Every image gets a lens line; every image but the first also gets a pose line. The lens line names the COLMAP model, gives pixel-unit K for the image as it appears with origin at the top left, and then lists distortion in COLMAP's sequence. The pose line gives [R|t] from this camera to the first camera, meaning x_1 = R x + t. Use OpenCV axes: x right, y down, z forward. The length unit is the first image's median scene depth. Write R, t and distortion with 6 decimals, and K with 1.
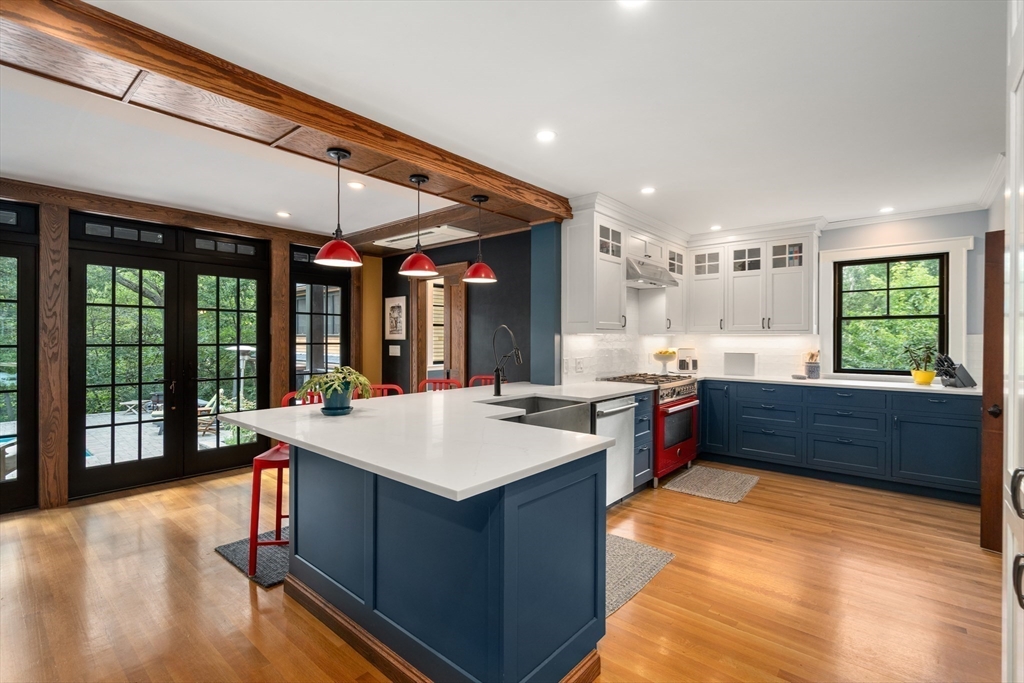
lens RADIAL K [[470.9, 0, 517.8], [0, 470.9, 342.9], [0, 0, 1]] dist [-0.007287, 0.000268]
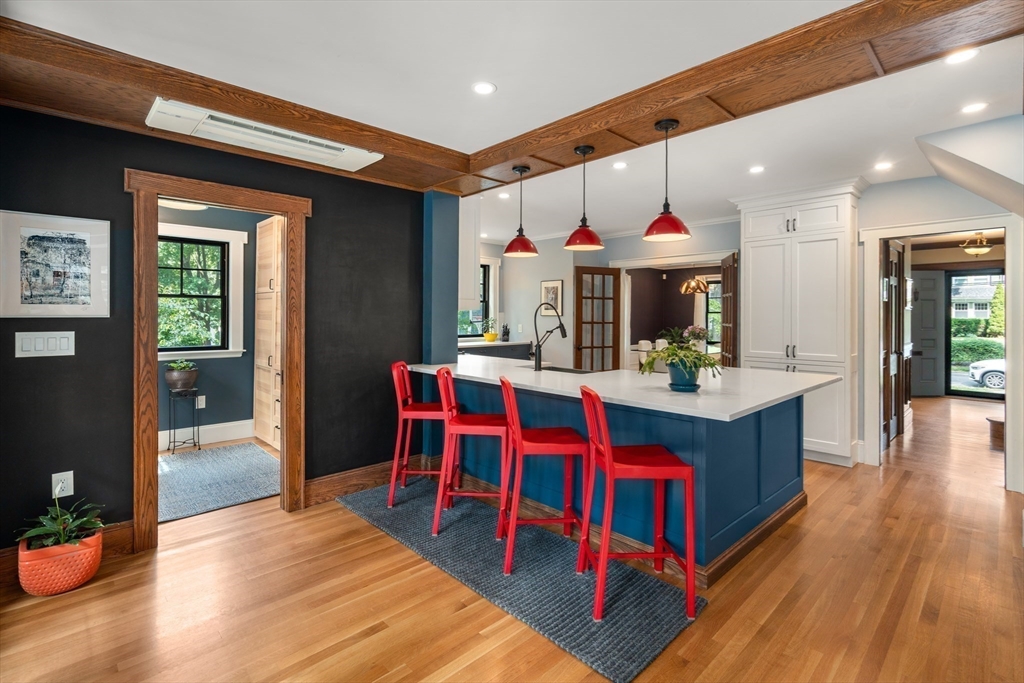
lens RADIAL K [[470.9, 0, 503.5], [0, 470.9, 314.2], [0, 0, 1]] dist [-0.007287, 0.000268]
pose [[0.108708, 0.001900, 0.994072, -0.624738], [0.007450, 0.999969, -0.002726, -0.005922], [-0.994046, 0.007702, 0.108690, 0.555175]]
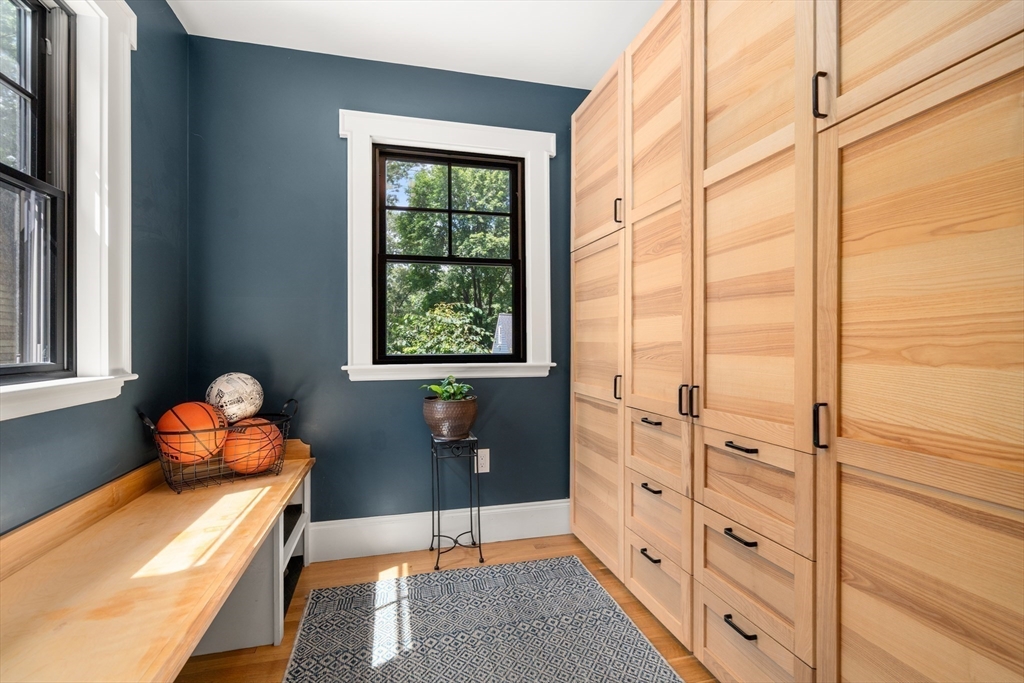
lens RADIAL K [[470.9, 0, 511.5], [0, 470.9, 343.8], [0, 0, 1]] dist [-0.007287, 0.000268]
pose [[0.570282, -0.009867, 0.821390, 1.247599], [0.015399, 0.999881, 0.001321, 0.172919], [-0.821305, 0.011895, 0.570366, 2.099434]]
